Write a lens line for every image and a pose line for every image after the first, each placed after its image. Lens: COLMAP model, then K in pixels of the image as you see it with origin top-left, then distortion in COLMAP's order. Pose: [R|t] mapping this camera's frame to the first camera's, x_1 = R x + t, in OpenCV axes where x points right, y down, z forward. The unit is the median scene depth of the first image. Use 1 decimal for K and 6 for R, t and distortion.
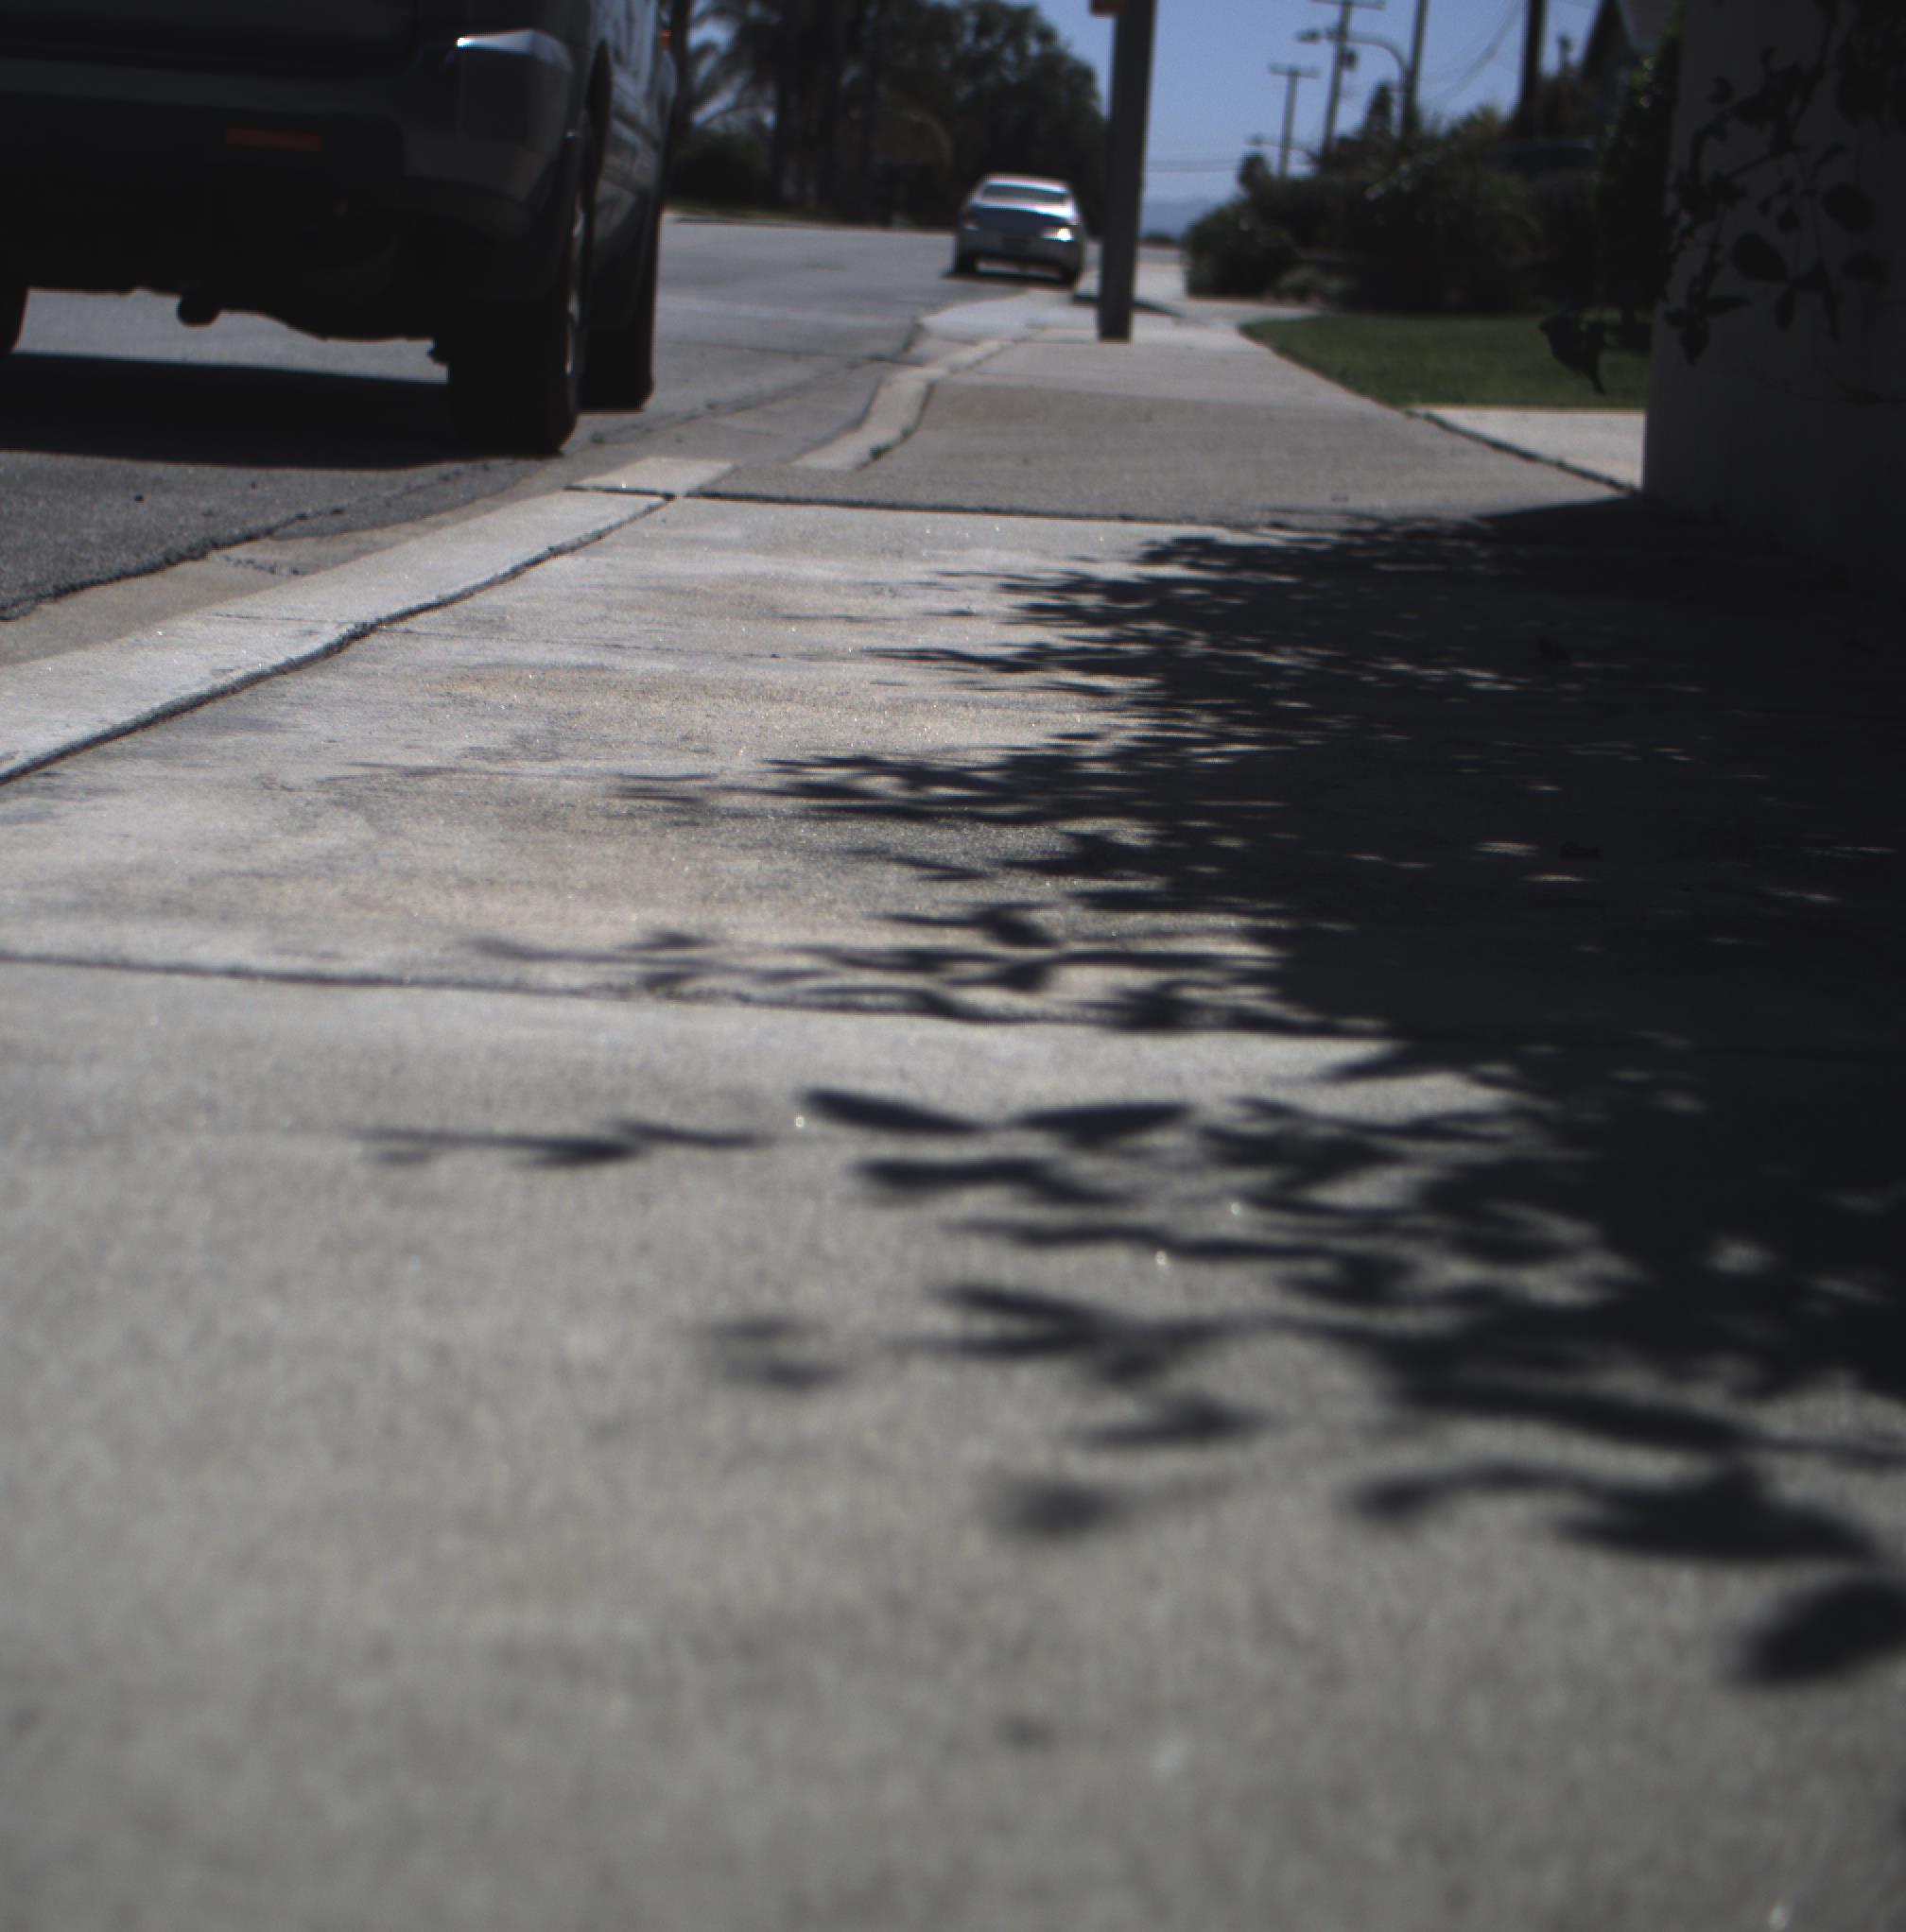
lens RADIAL K [[4689.6, 0, 953.0], [0, 4689.6, 966.0], [0, 0, 1]] dist [-0.167252, 0.697417]
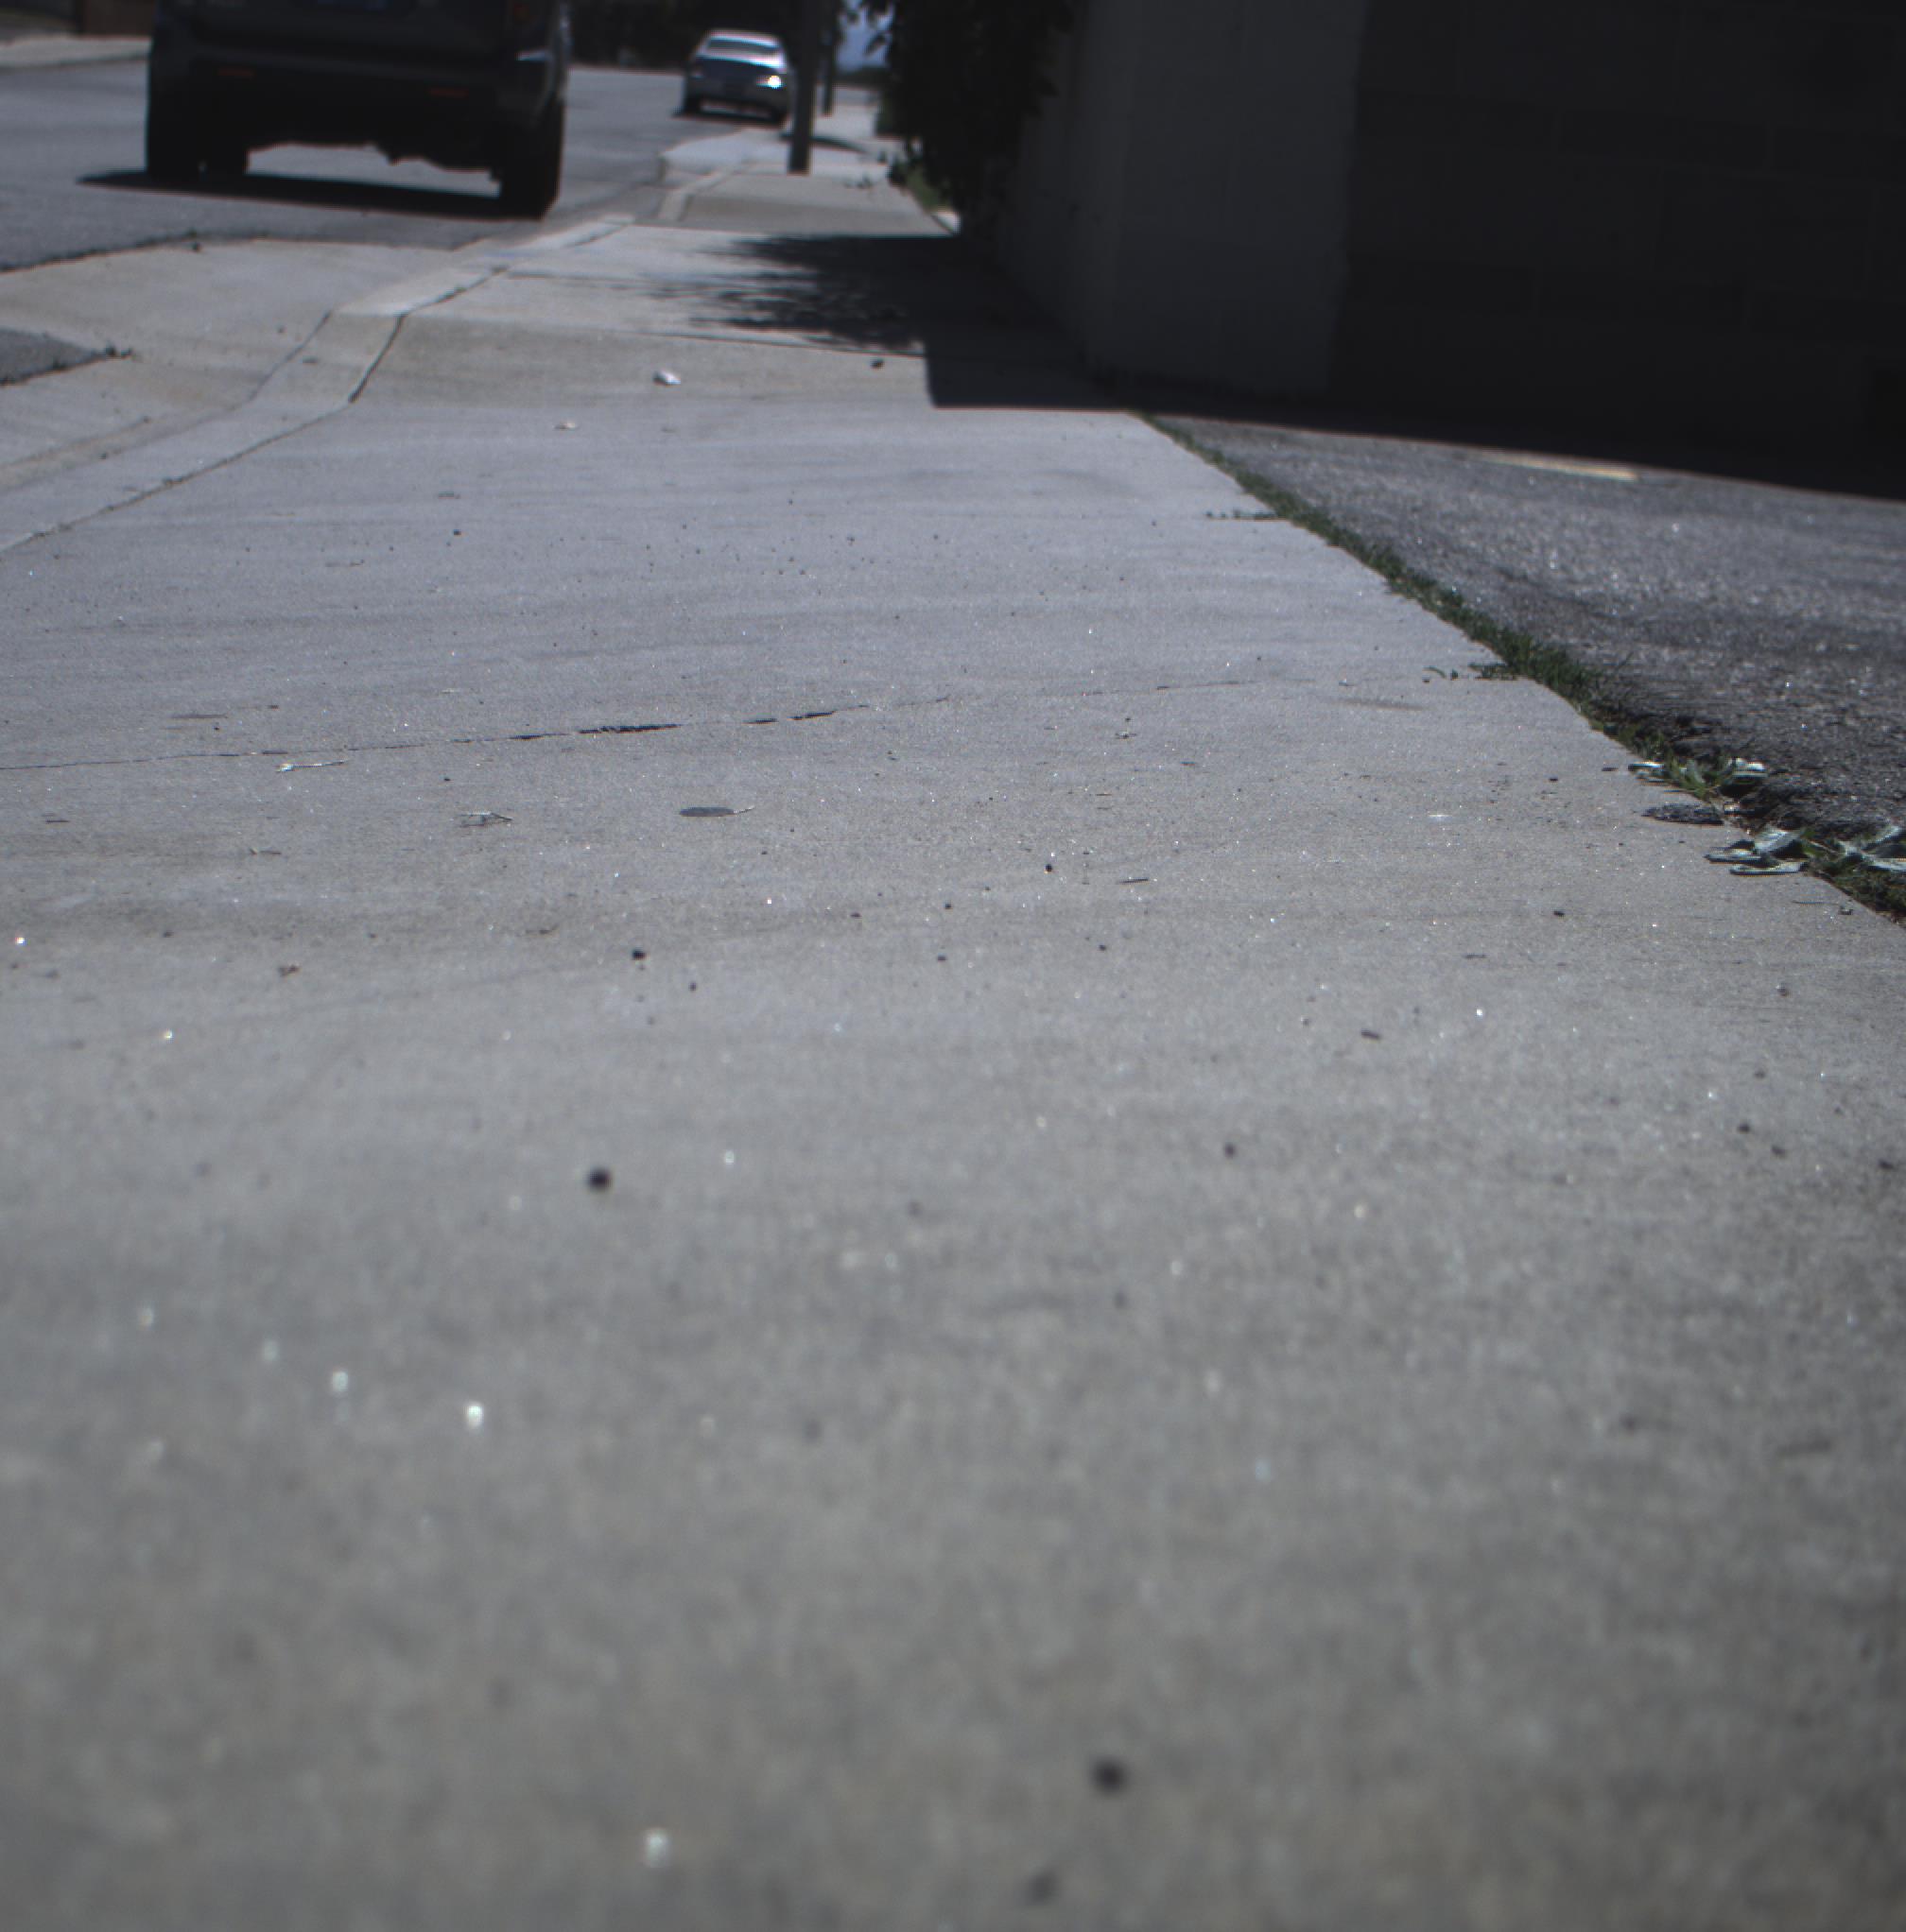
lens RADIAL K [[4632.6, 0, 953.0], [0, 4632.6, 966.0], [0, 0, 1]] dist [-0.098407, 0.364040]
pose [[0.998033, 0.007756, 0.062214, -0.012508], [-0.010098, 0.999249, 0.037418, 0.125410], [-0.061877, -0.037973, 0.997361, -0.957242]]
